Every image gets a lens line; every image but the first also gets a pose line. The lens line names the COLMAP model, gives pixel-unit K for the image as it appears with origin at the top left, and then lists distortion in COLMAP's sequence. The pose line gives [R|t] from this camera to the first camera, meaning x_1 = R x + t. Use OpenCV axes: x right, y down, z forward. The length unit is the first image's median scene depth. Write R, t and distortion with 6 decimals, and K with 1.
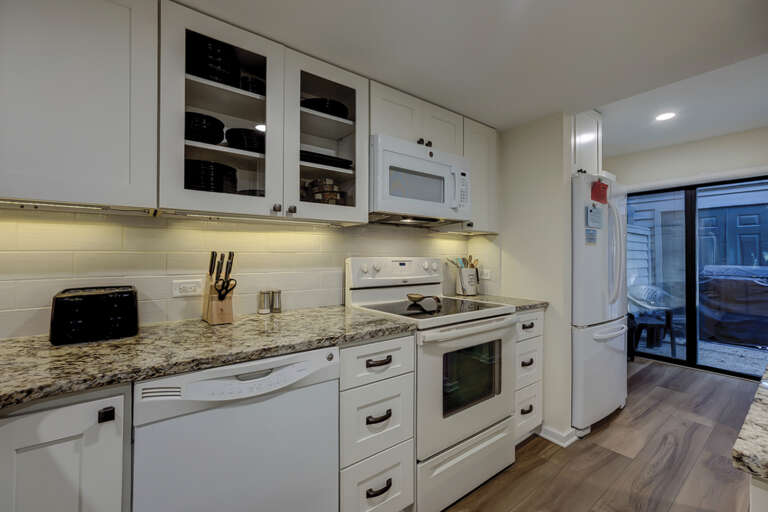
lens RADIAL K [[330.4, 0, 384.0], [0, 330.4, 256.0], [0, 0, 1]] dist [-0.001114, -0.000050]
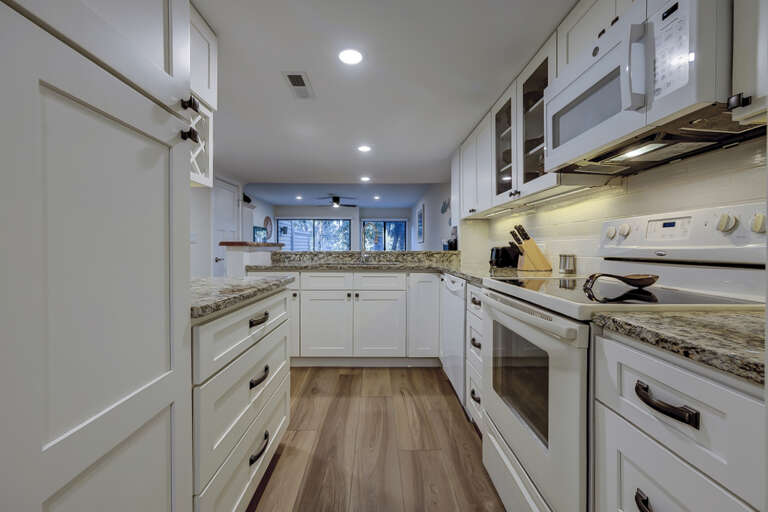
lens RADIAL K [[330.4, 0, 384.0], [0, 330.4, 256.0], [0, 0, 1]] dist [-0.001114, -0.000050]
pose [[-0.596623, 0.015748, -0.802367, 0.834828], [-0.000500, 0.999800, 0.019994, 0.070241], [0.802522, 0.012330, -0.596495, 0.974916]]
